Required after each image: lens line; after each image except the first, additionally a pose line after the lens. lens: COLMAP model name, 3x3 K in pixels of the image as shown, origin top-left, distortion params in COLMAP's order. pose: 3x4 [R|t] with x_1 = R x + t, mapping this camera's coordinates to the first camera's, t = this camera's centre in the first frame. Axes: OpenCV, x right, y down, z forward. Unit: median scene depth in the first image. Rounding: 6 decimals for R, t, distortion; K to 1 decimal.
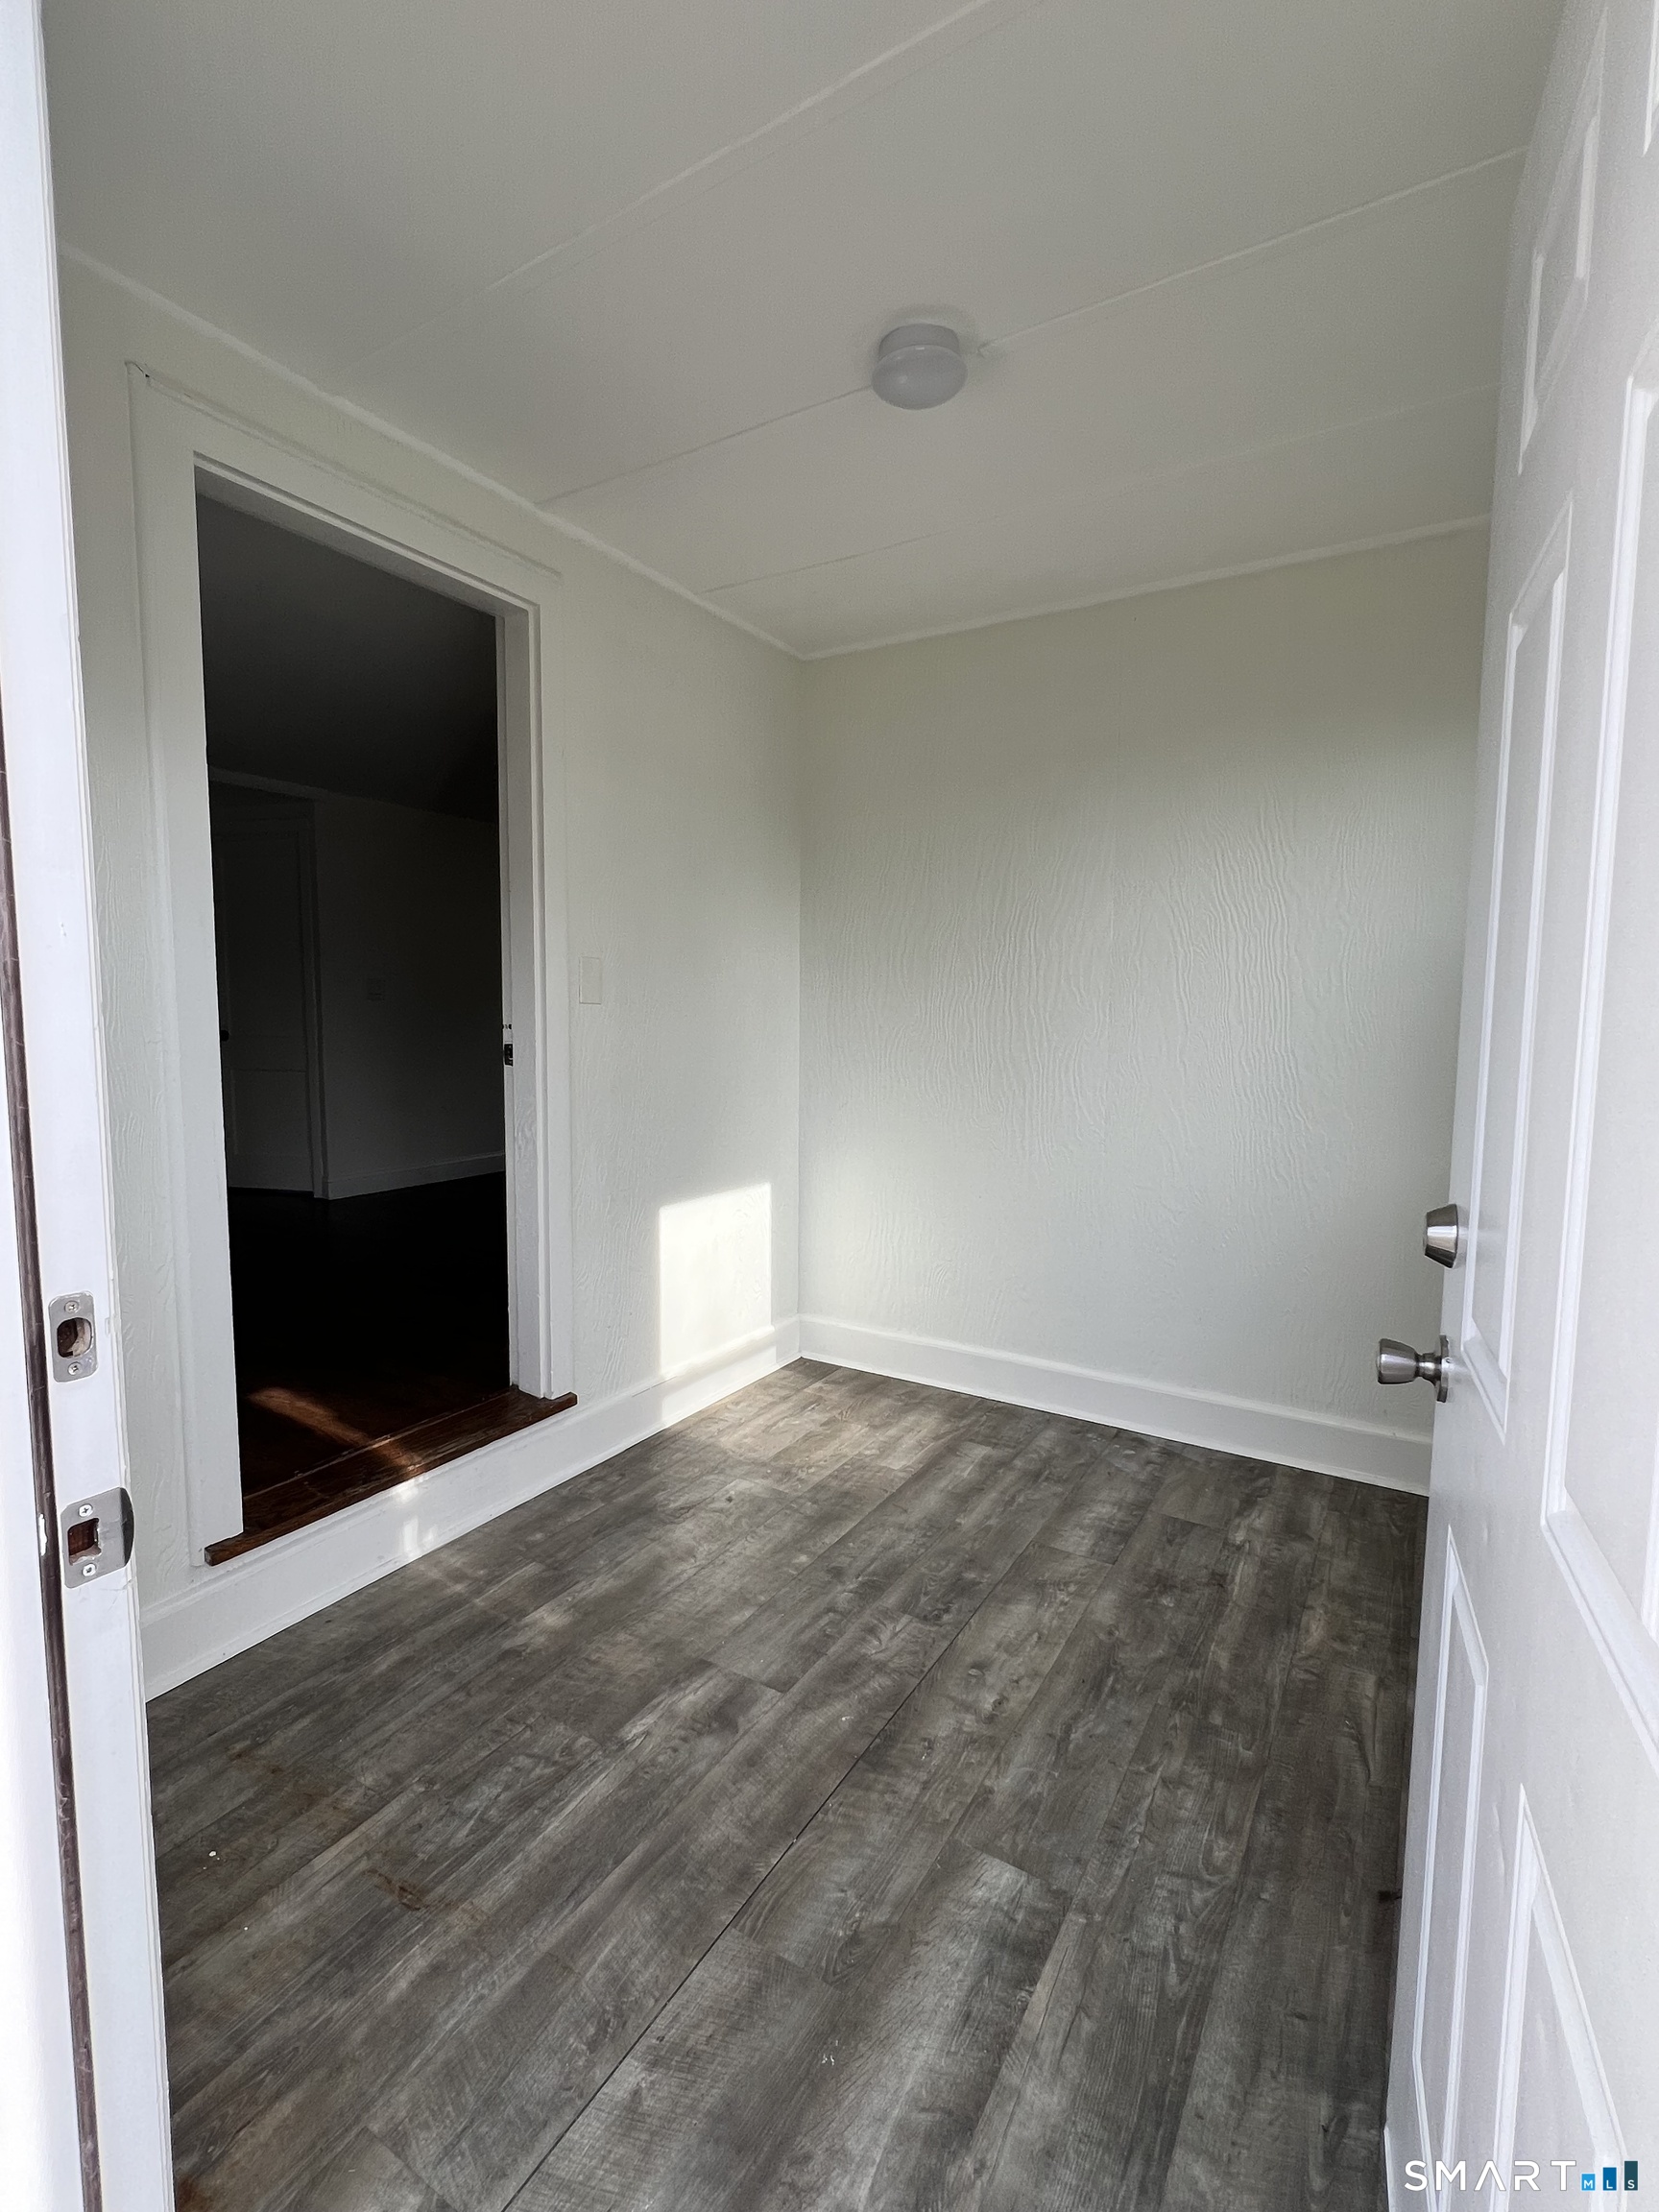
lens RADIAL K [[993.2, 0, 828.1], [0, 993.2, 1106.2], [0, 0, 1]] dist [-0.000572, -0.000088]
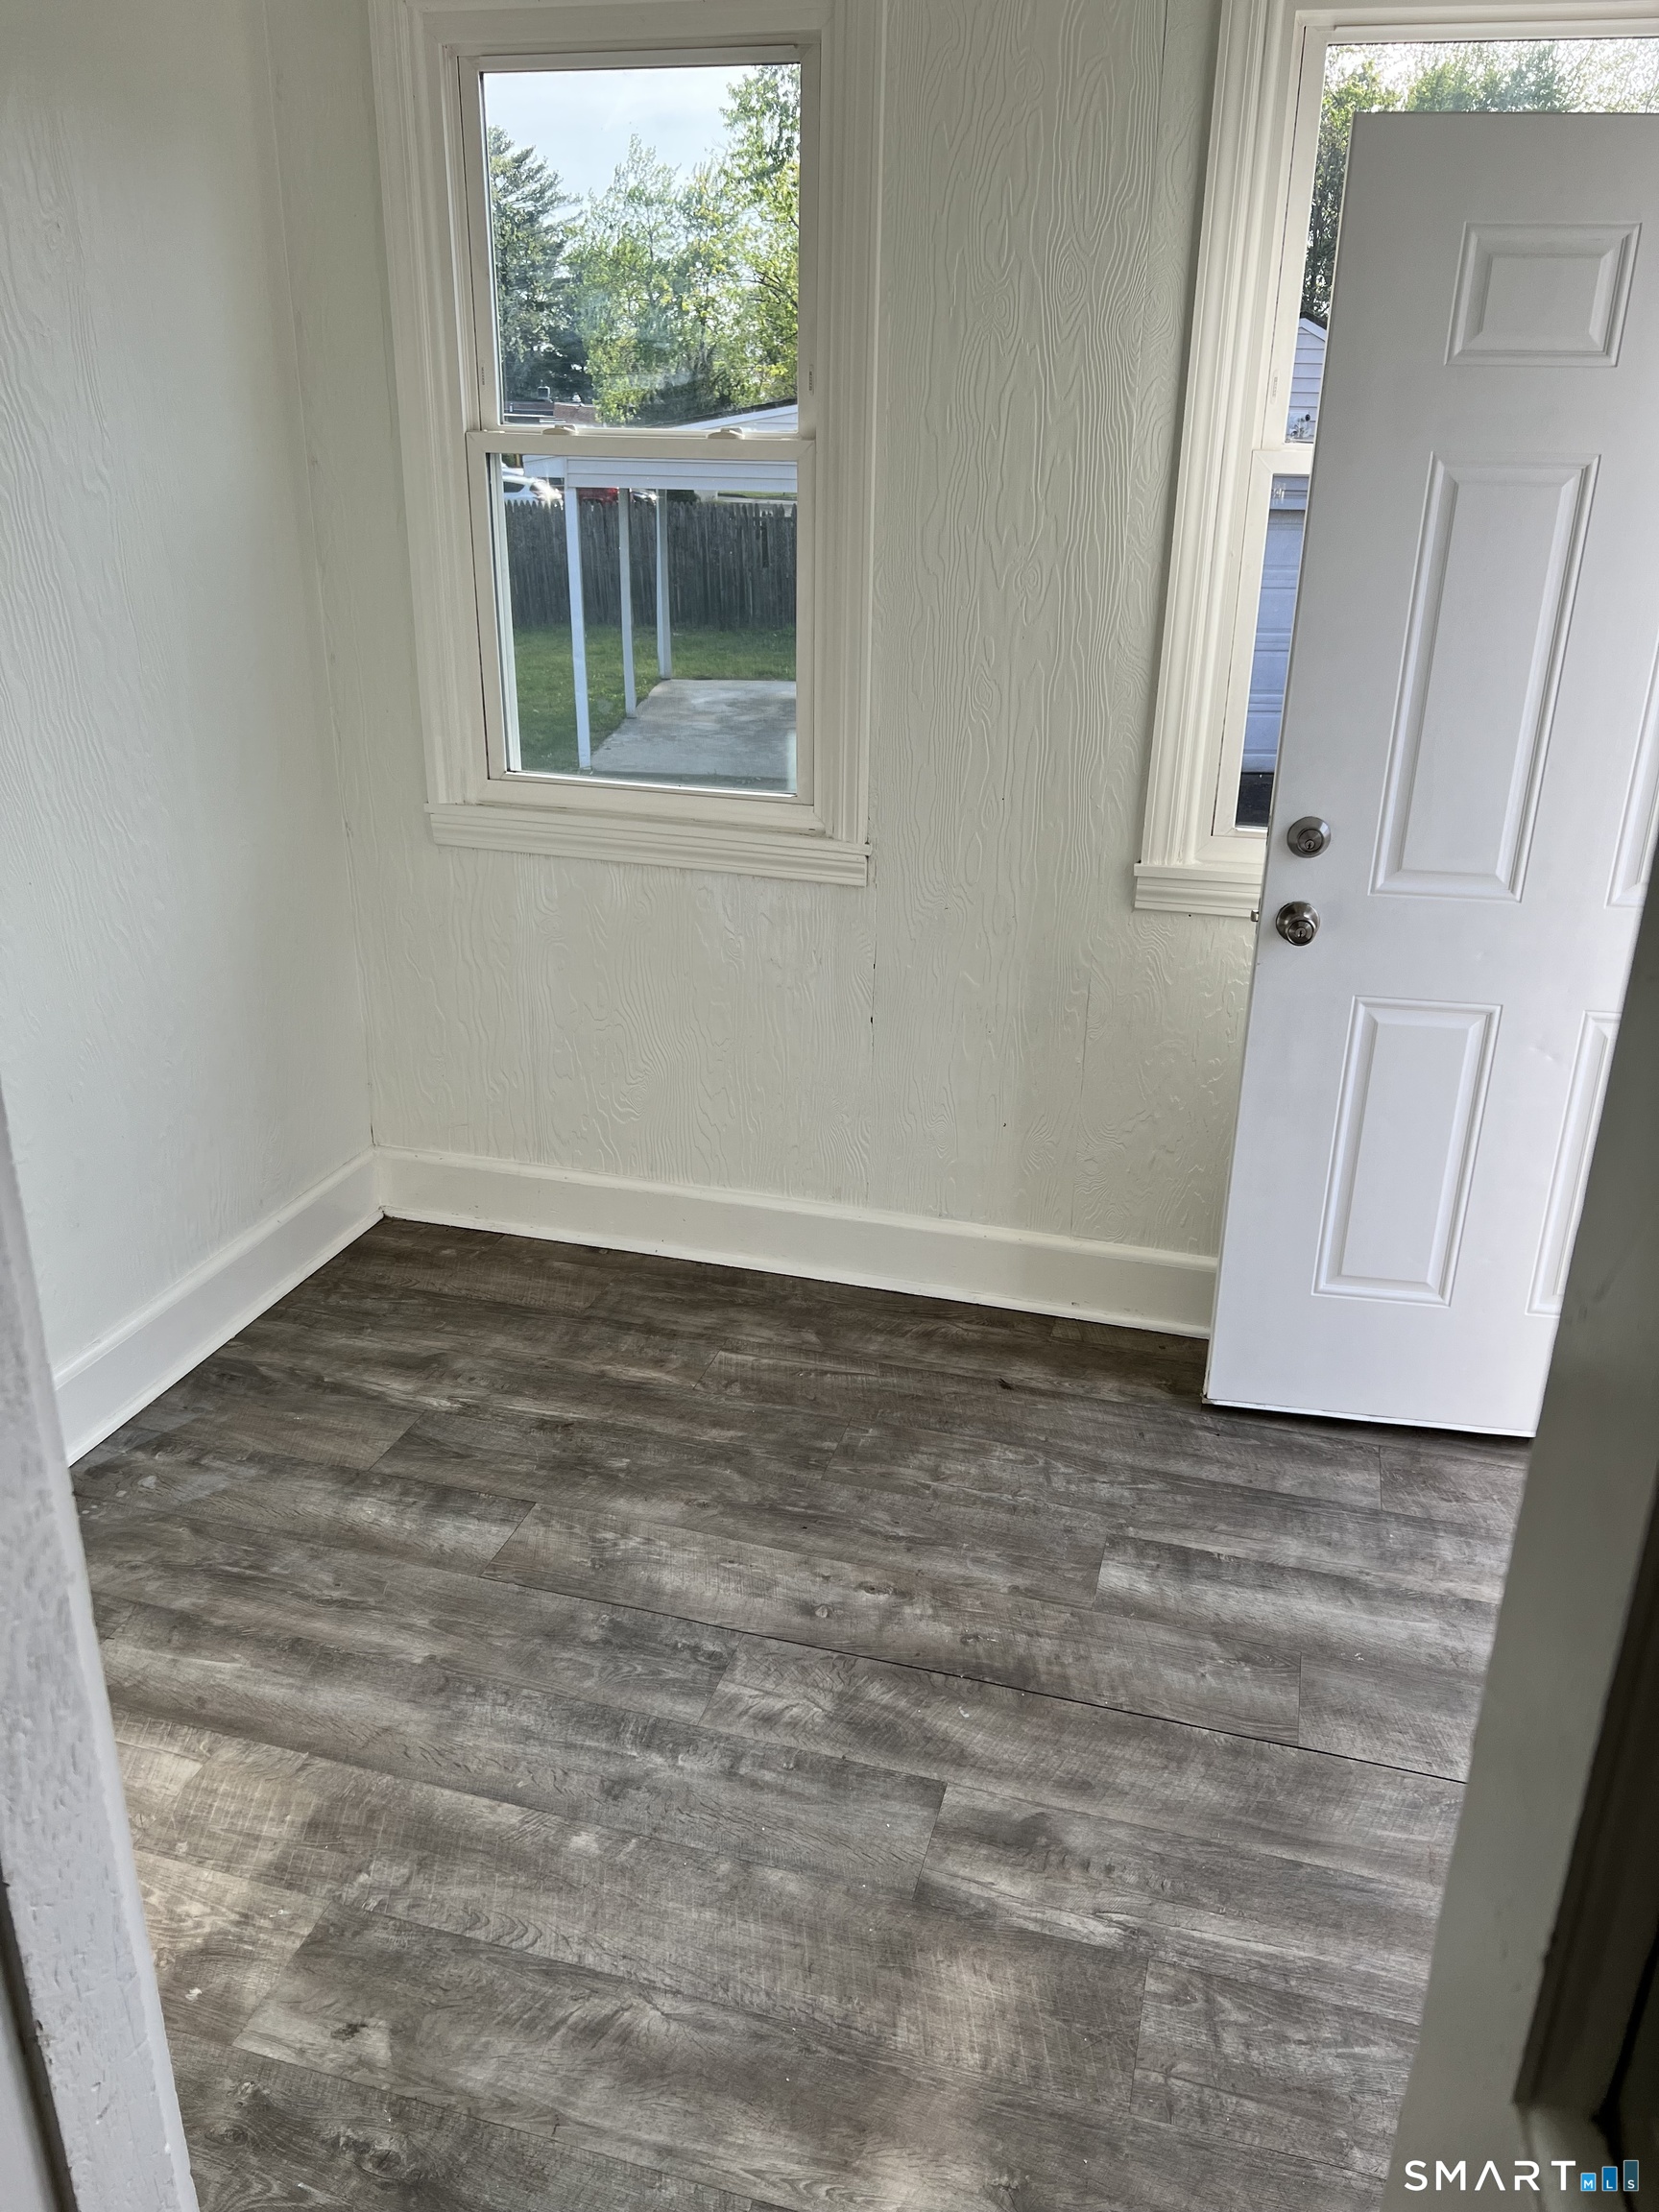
lens RADIAL K [[1664.7, 0, 834.7], [0, 1664.7, 1110.6], [0, 0, 1]] dist [0.037864, -0.047032]
pose [[-0.268568, -0.370079, 0.889333, -0.902652], [0.069306, 0.913436, 0.401039, -0.313391], [-0.960764, 0.169343, -0.219671, 1.276534]]
